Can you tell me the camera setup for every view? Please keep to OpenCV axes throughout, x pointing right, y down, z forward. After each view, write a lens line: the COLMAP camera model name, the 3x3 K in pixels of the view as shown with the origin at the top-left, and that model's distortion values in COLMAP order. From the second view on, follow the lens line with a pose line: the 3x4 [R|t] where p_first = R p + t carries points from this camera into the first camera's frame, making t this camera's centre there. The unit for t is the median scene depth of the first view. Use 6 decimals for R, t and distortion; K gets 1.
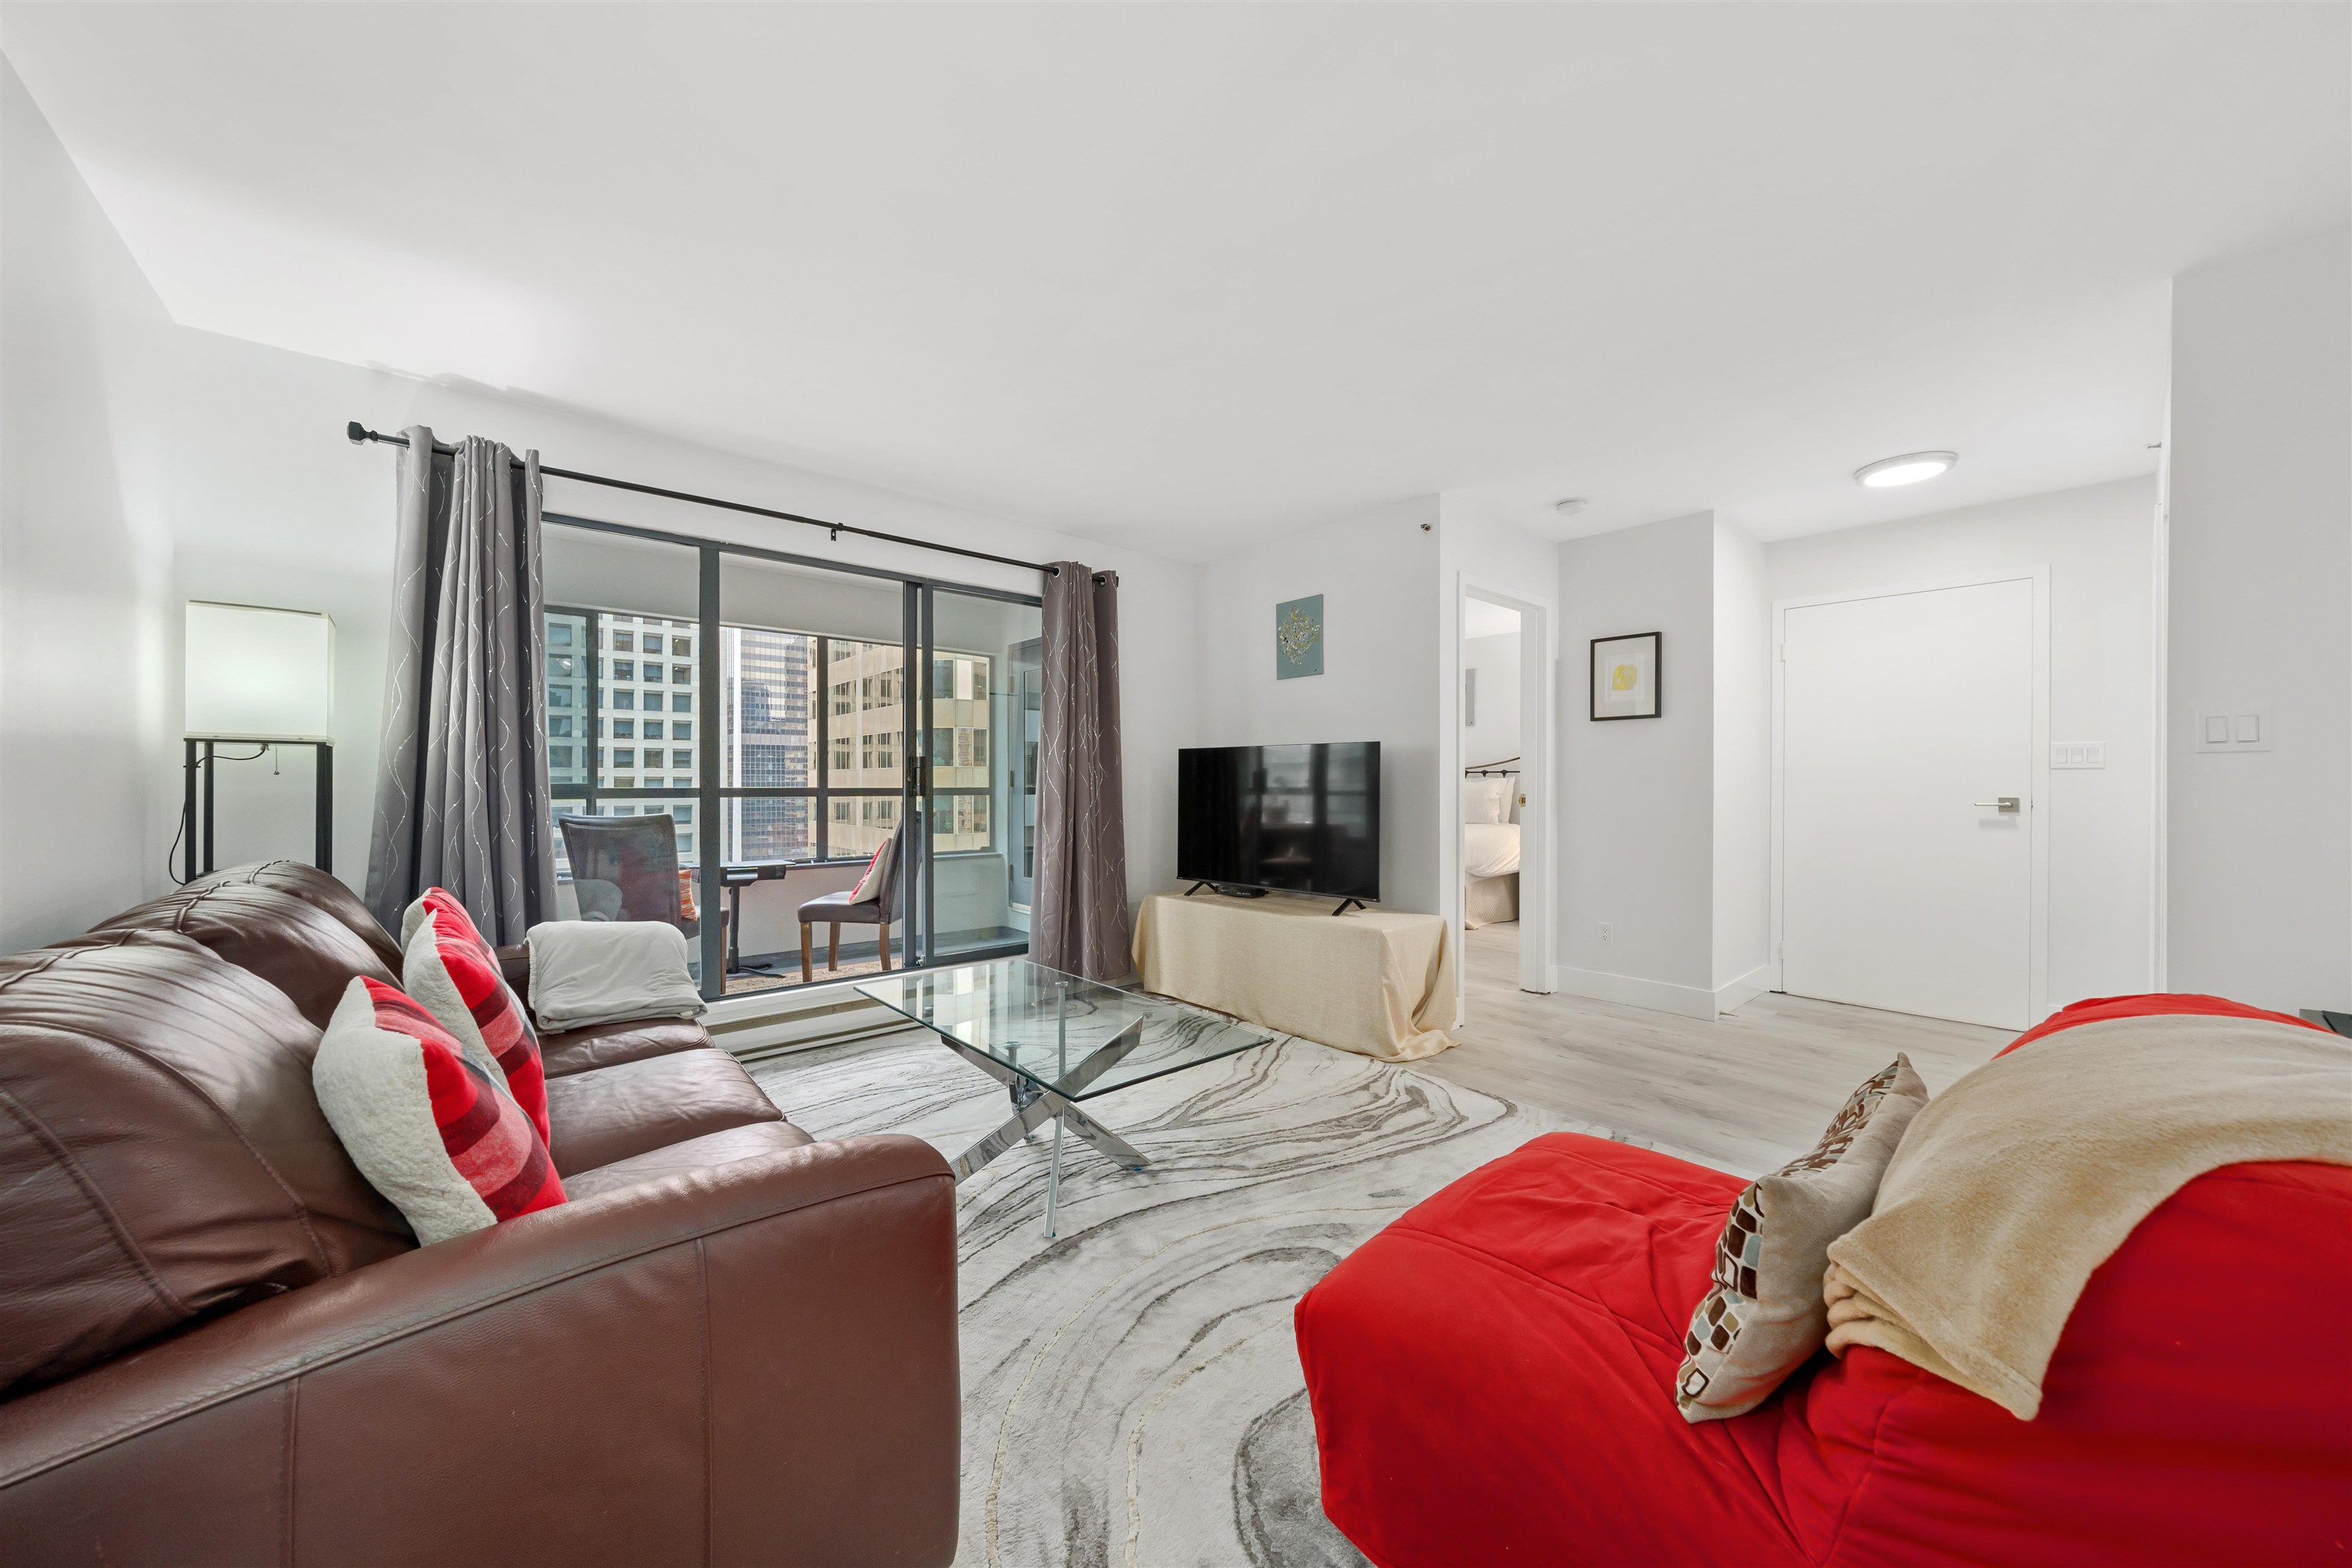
lens RADIAL K [[810.6, 0, 1173.2], [0, 810.6, 784.7], [0, 0, 1]] dist [-0.016512, 0.000118]
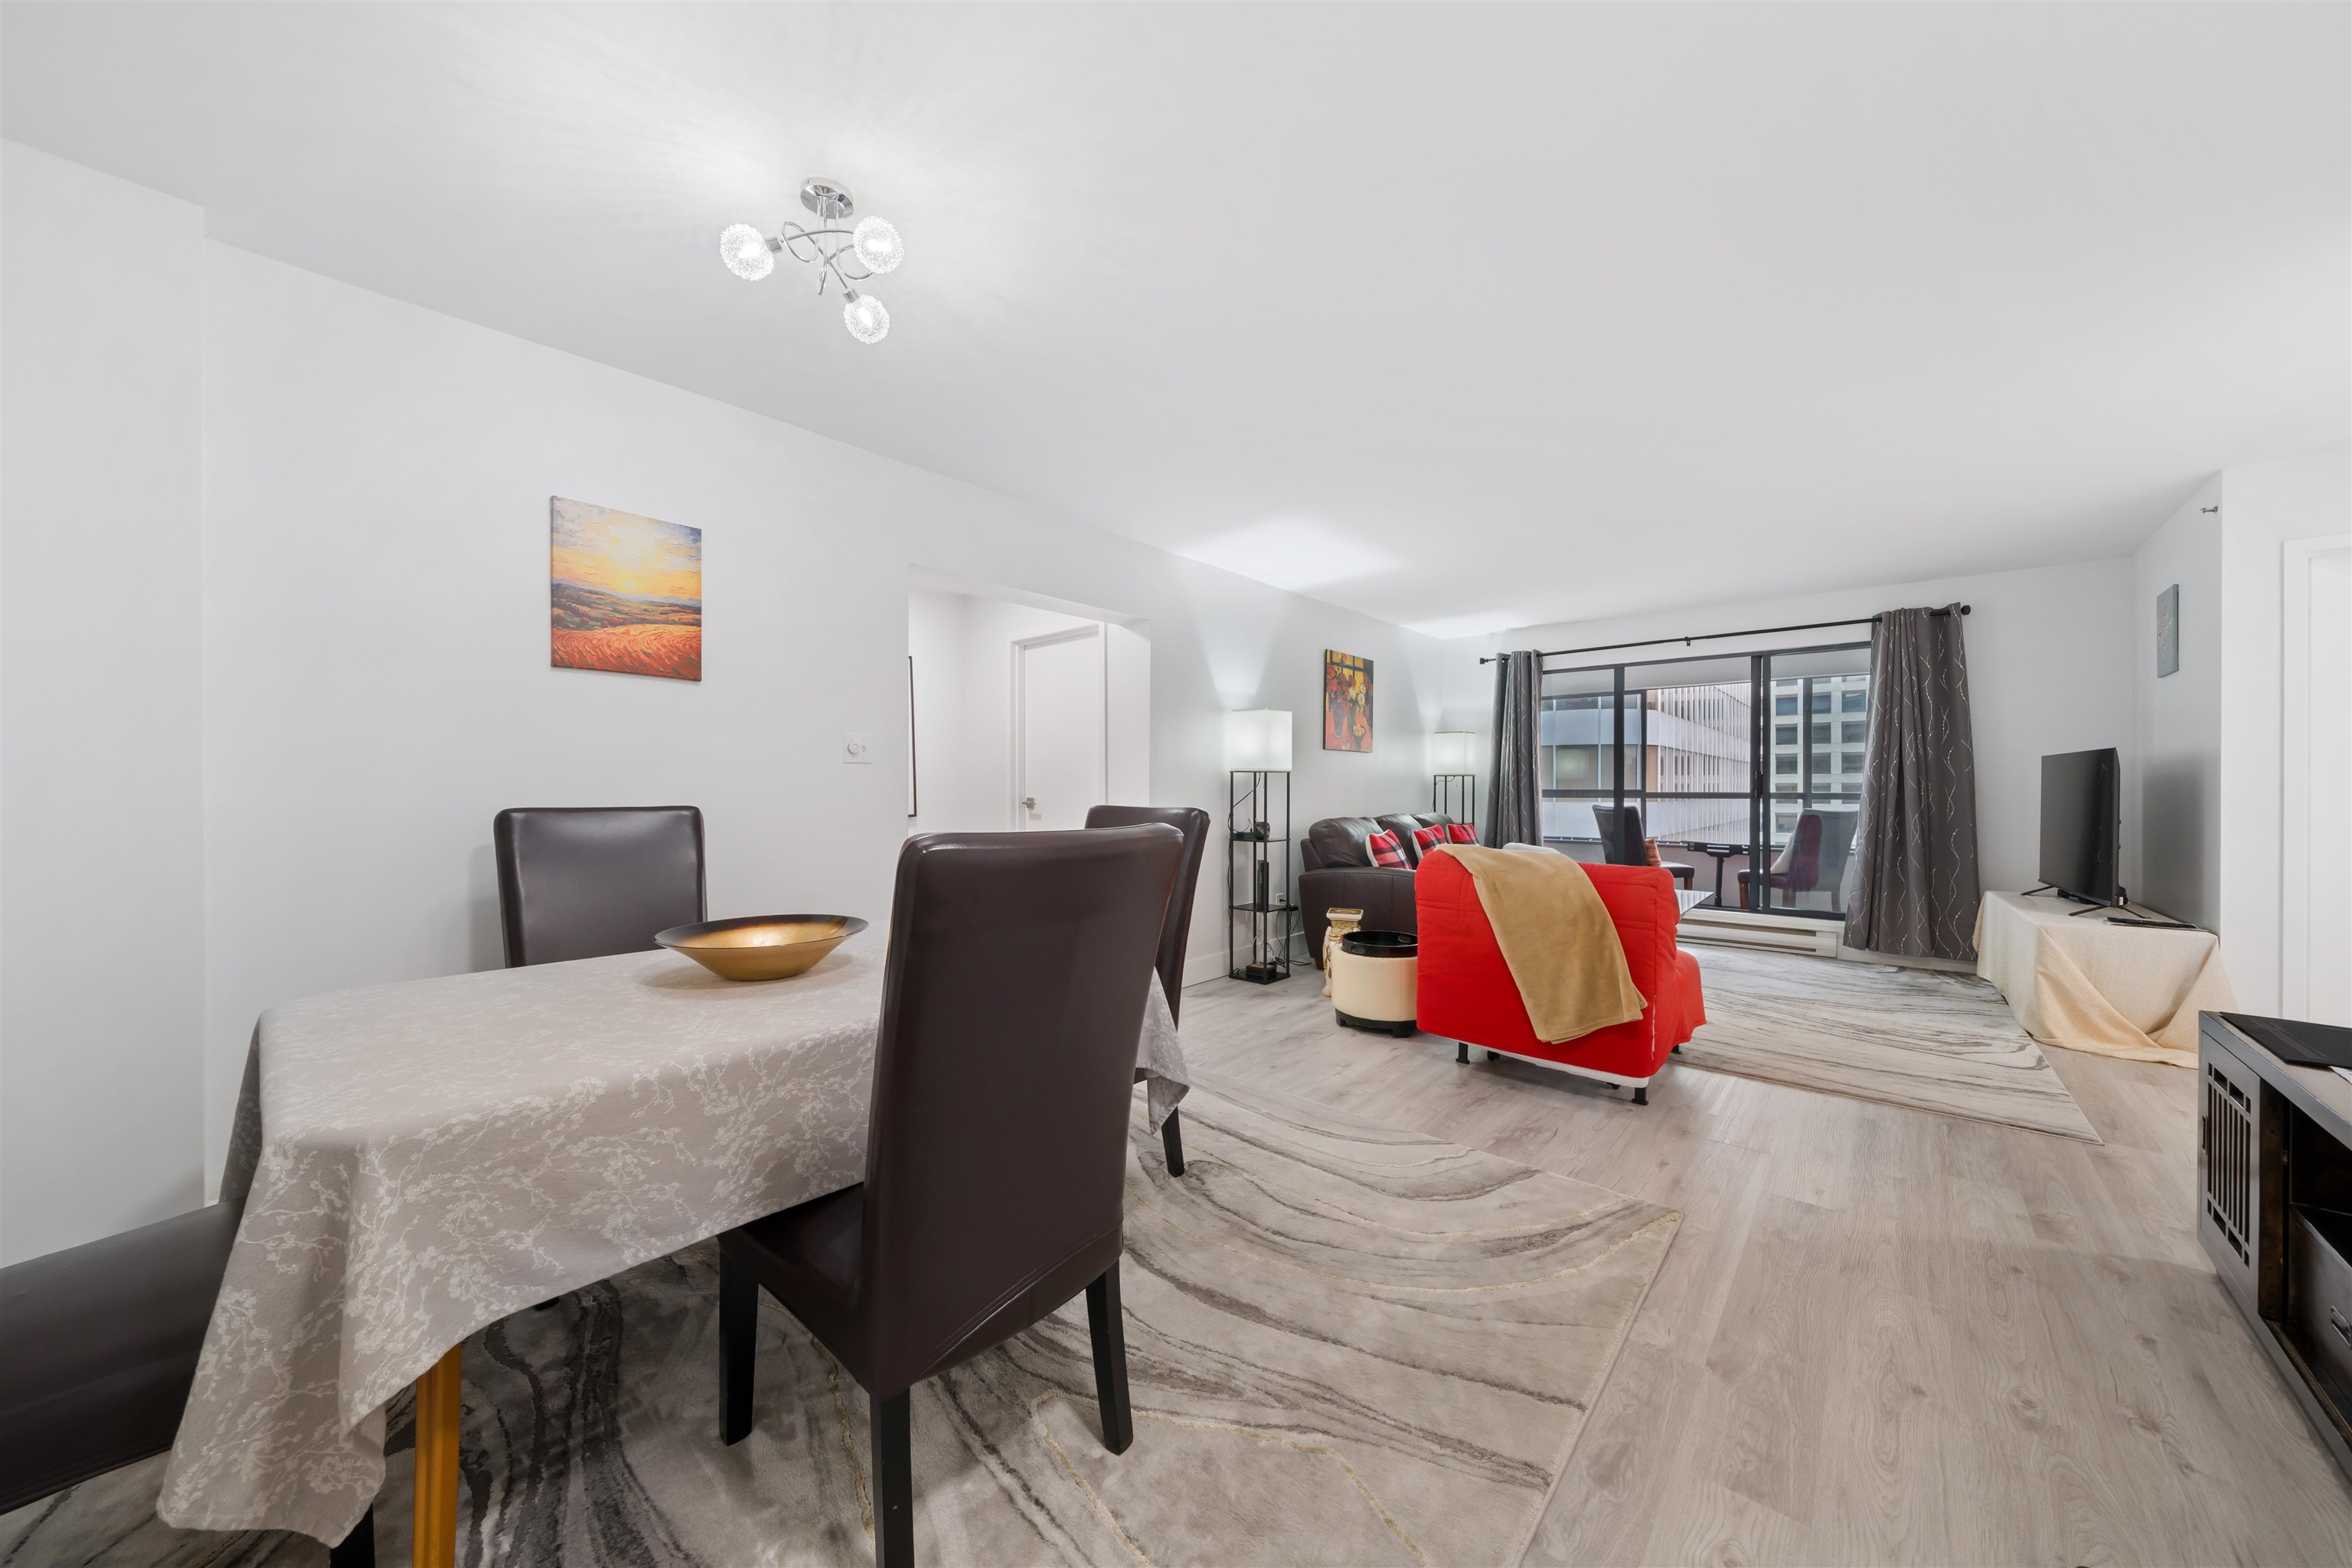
lens RADIAL K [[802.2, 0, 1180.2], [0, 802.2, 790.3], [0, 0, 1]] dist [-0.000172, -0.000082]
pose [[0.140901, 0.002392, -0.990021, 1.198616], [-0.001057, 0.999997, 0.002266, -0.004071], [0.990023, 0.000727, 0.140903, -0.316277]]
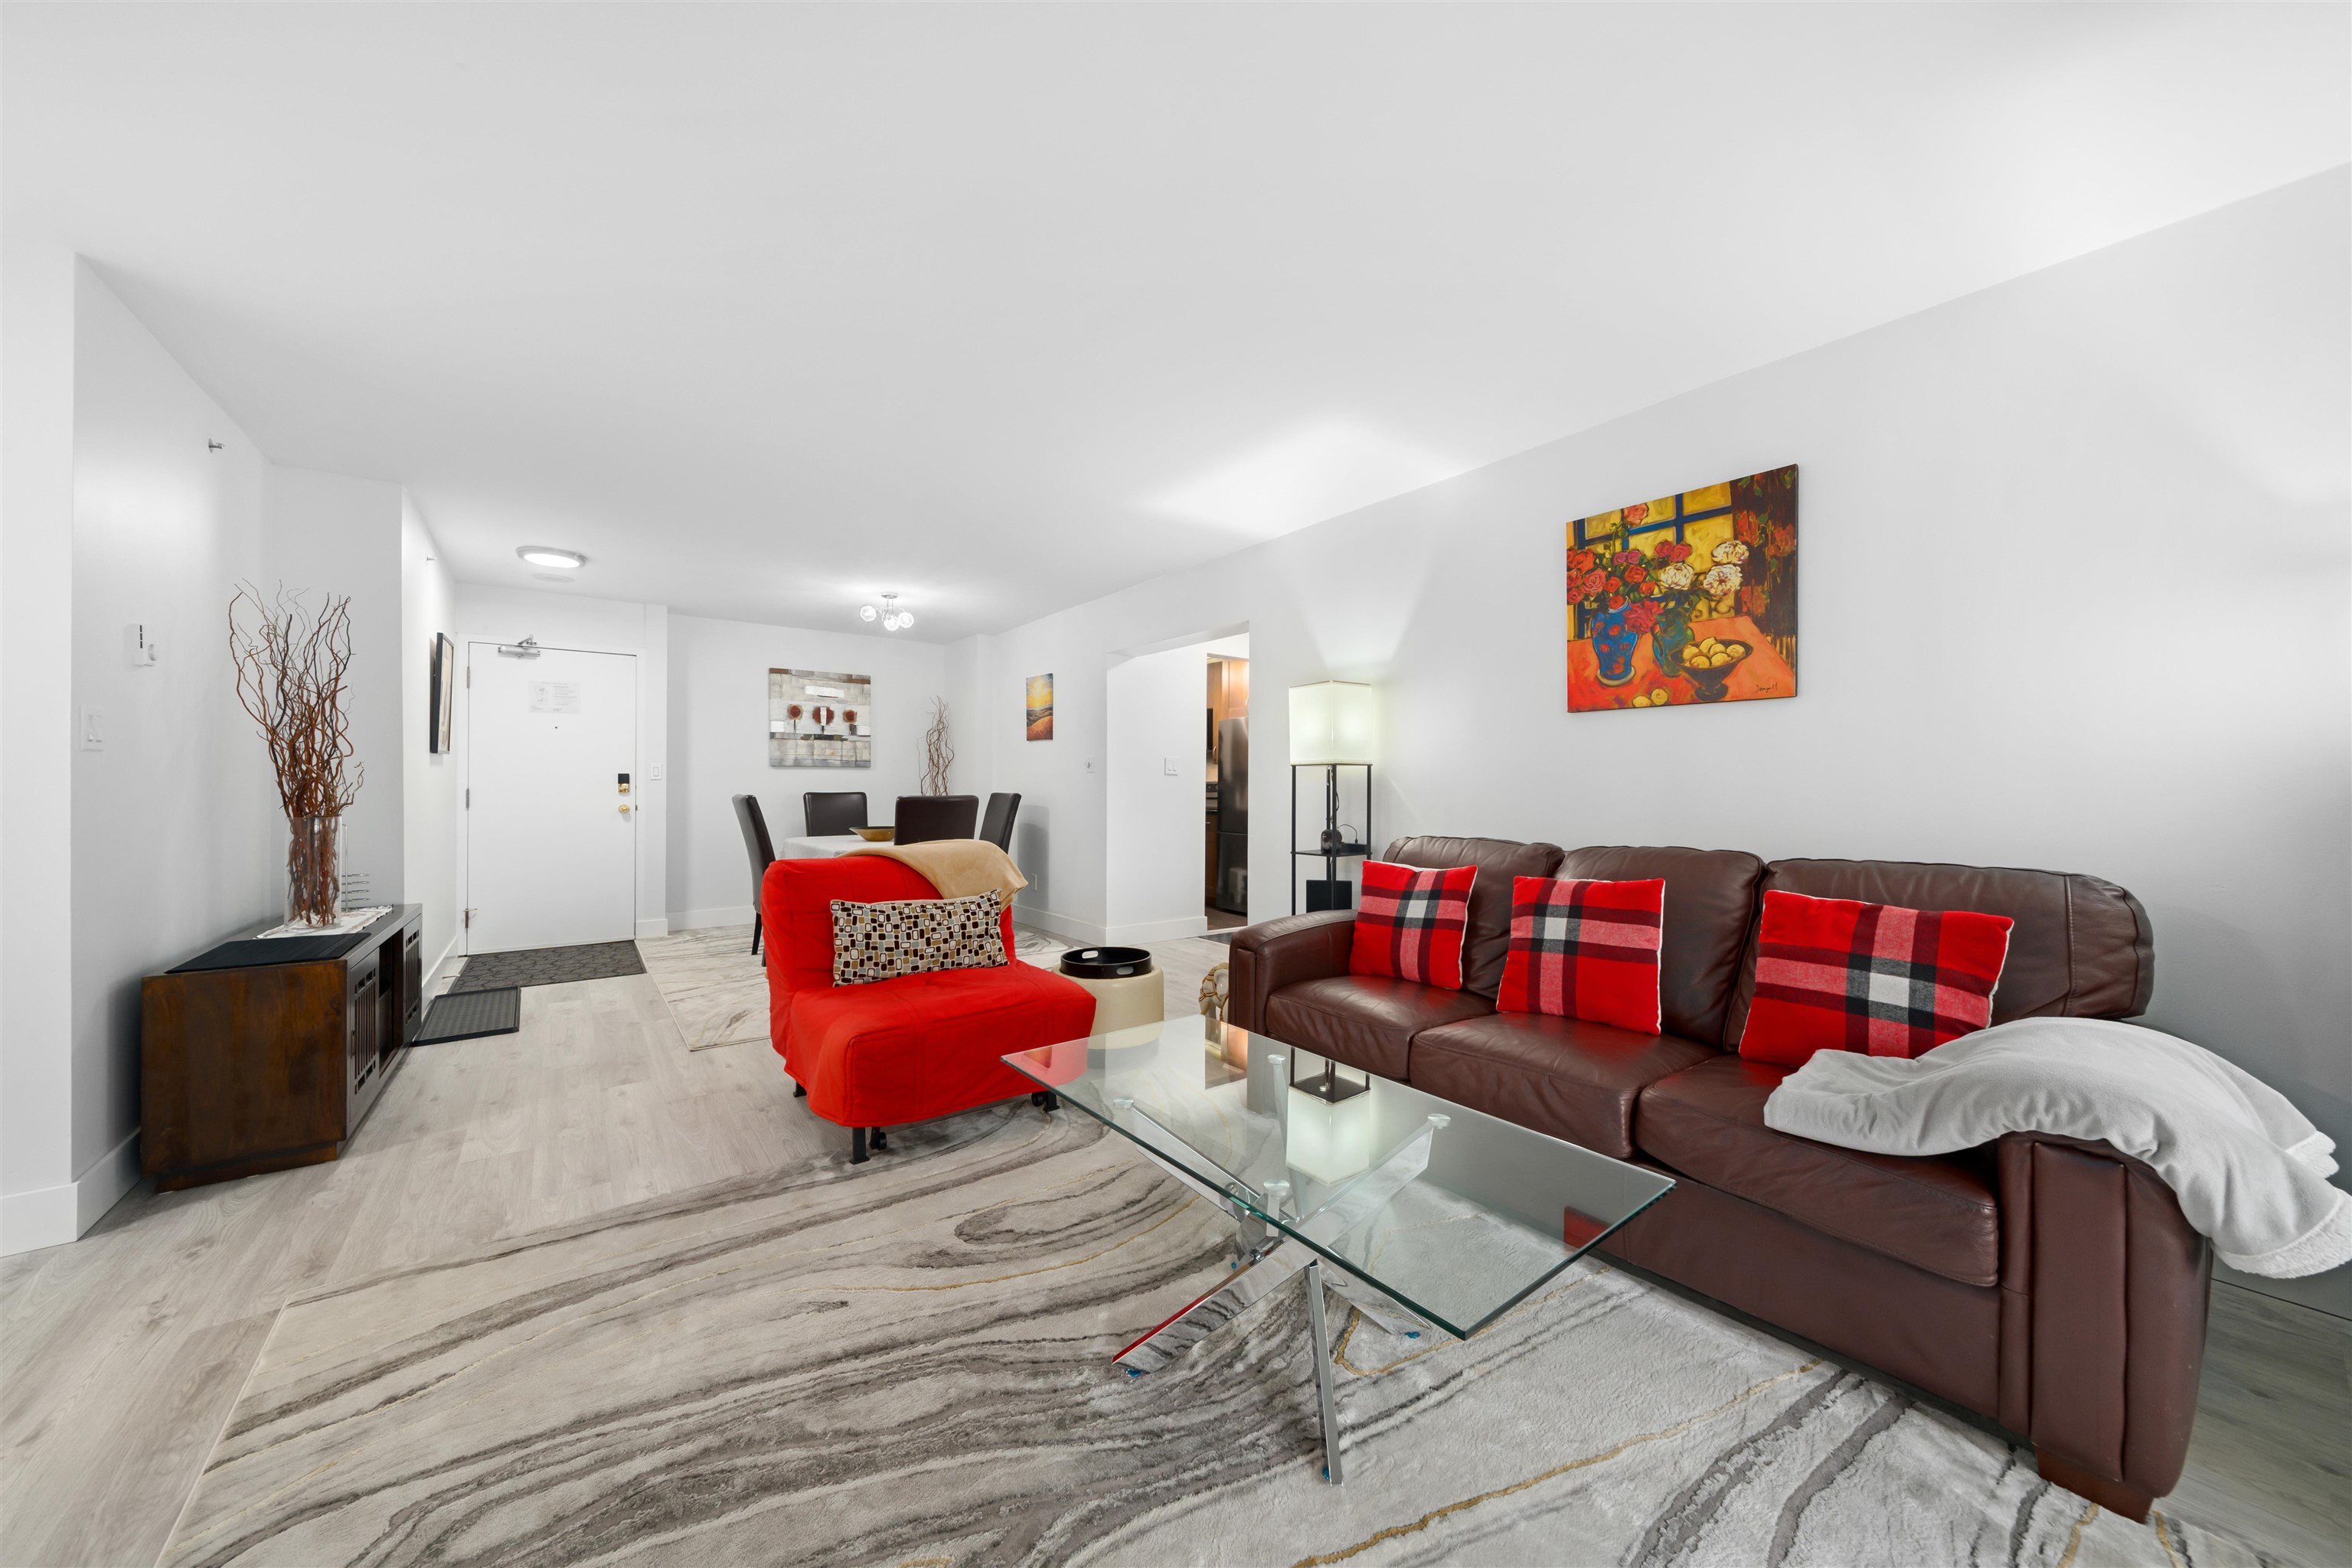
lens RADIAL K [[819.5, 0, 1167.7], [0, 819.5, 786.4], [0, 0, 1]] dist [-0.001874, 0.000012]
pose [[-0.997708, -0.003599, 0.067573, -0.087801], [-0.003698, 0.999992, -0.001328, -0.001418], [-0.067568, -0.001575, -0.997713, 1.213501]]
